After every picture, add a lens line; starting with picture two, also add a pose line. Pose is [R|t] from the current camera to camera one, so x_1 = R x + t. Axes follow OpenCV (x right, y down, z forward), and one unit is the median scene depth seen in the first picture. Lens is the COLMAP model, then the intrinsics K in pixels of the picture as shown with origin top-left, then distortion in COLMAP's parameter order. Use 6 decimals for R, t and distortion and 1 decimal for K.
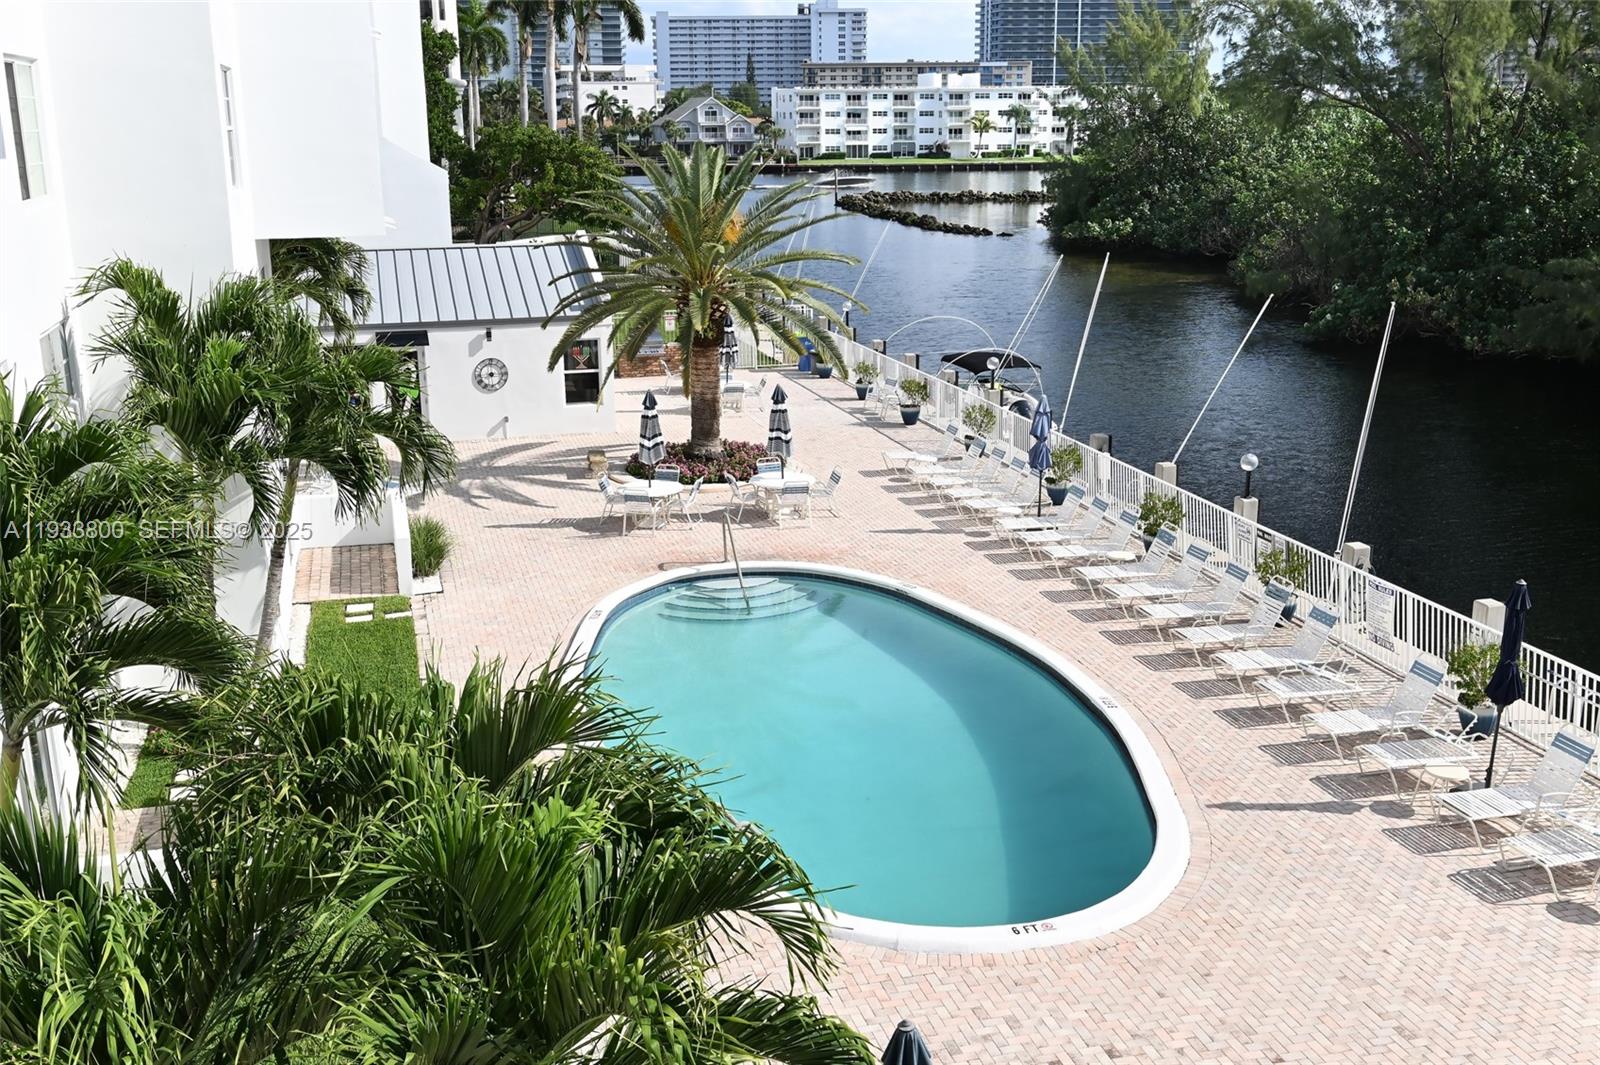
lens RADIAL K [[1549.6, 0, 806.2], [0, 1549.6, 675.7], [0, 0, 1]] dist [-0.001027, 0.000668]
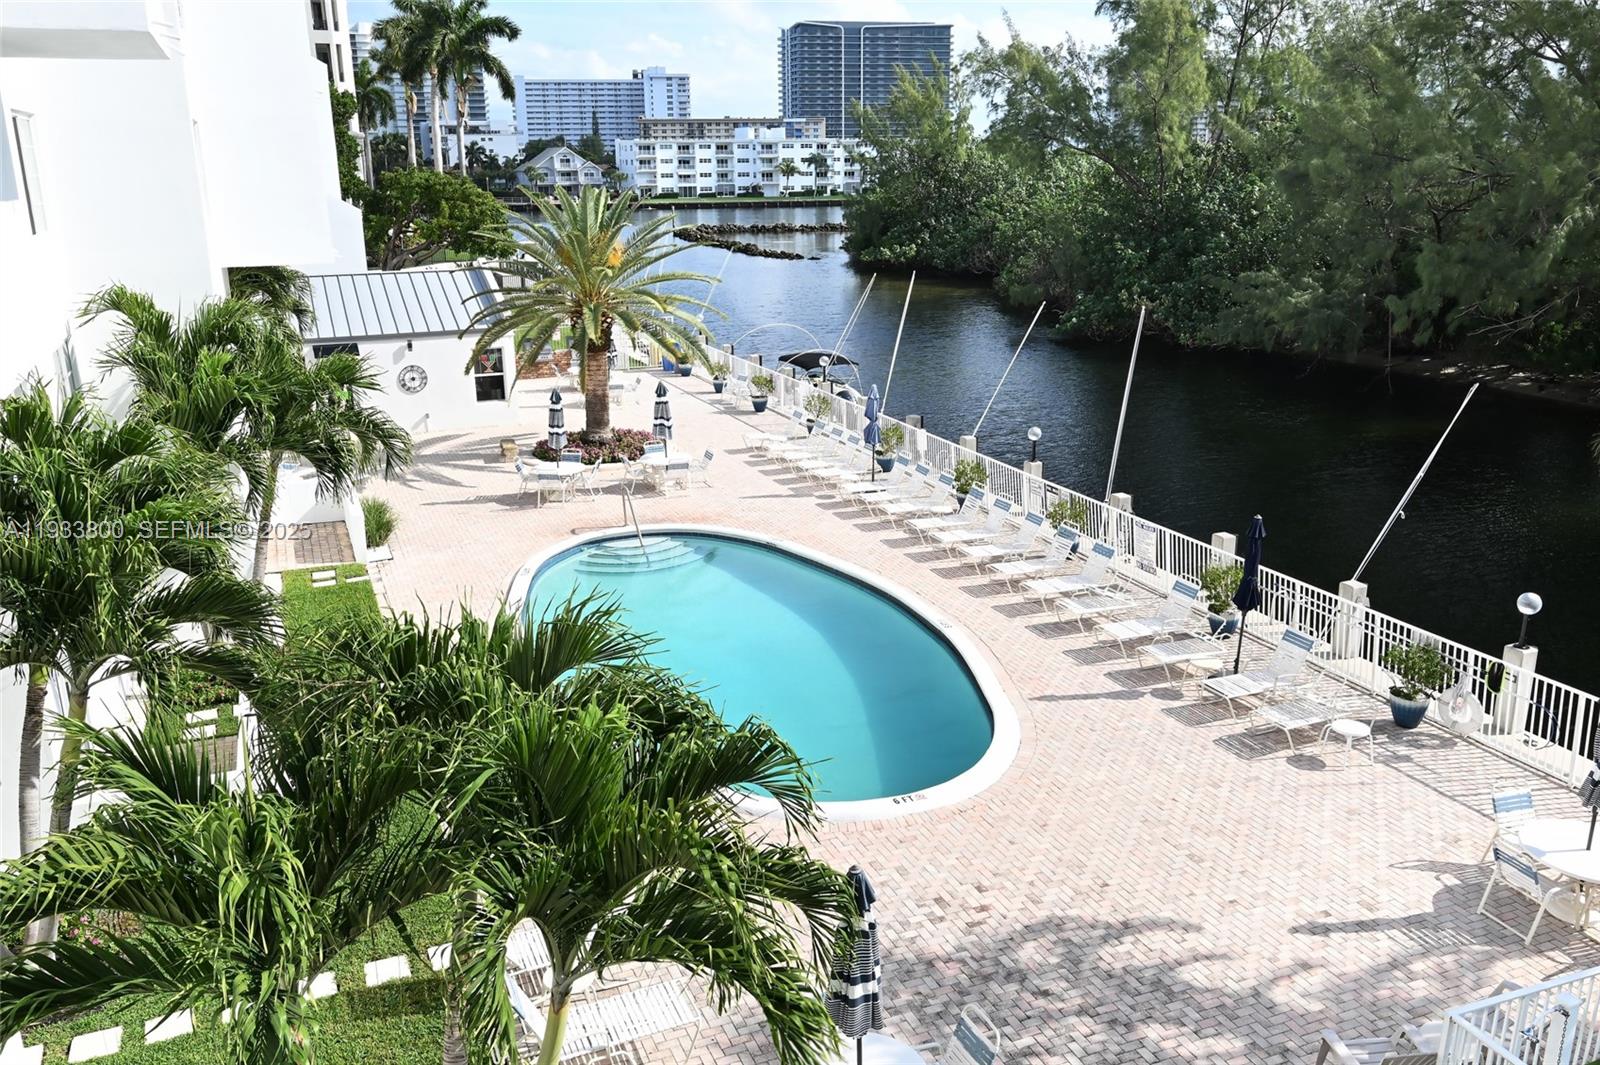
lens RADIAL K [[1250.4, 0, 795.6], [0, 1250.4, 652.4], [0, 0, 1]] dist [-0.001775, 0.002890]
pose [[0.992403, -0.046484, 0.113909, -0.033391], [0.043438, 0.998633, 0.029084, 0.004107], [-0.115105, -0.023915, 0.993065, -0.010023]]
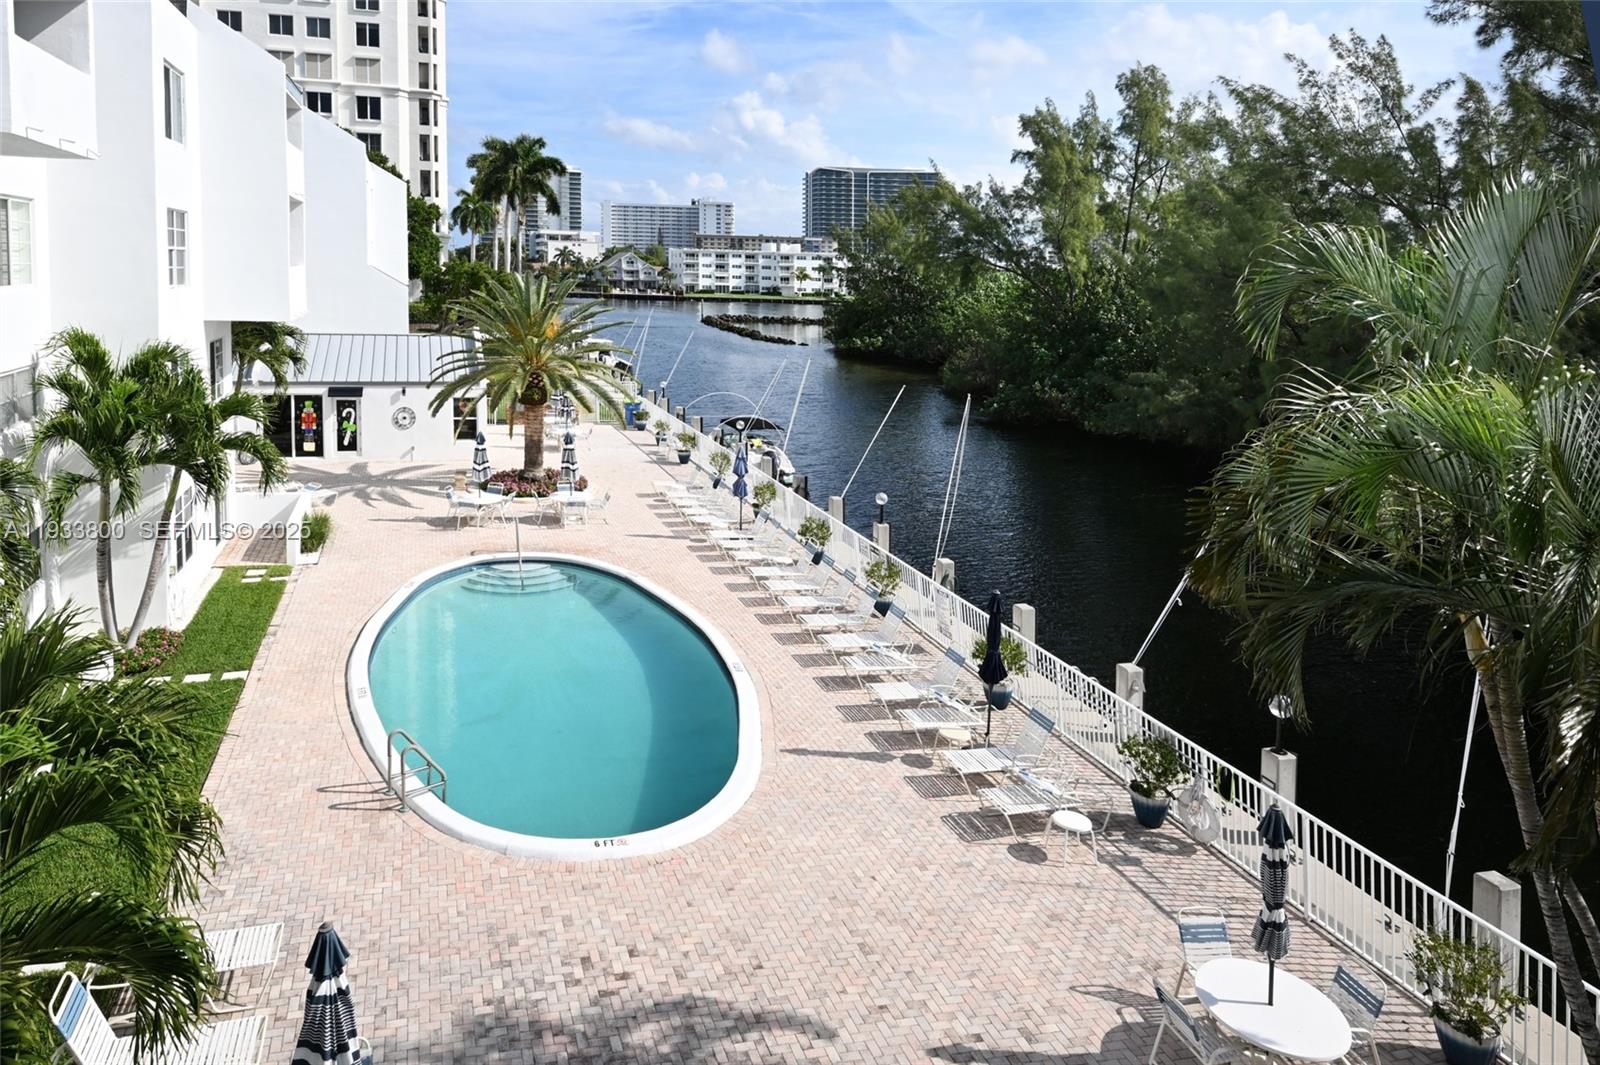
lens RADIAL K [[1043.9, 0, 697.5], [0, 1043.9, 405.1], [0, 0, 1]] dist [0.003429, 0.000052]
pose [[0.998580, 0.042063, -0.032678, 0.129317], [-0.048121, 0.975454, -0.214883, -0.006182], [0.022837, 0.216150, 0.976093, 0.034421]]
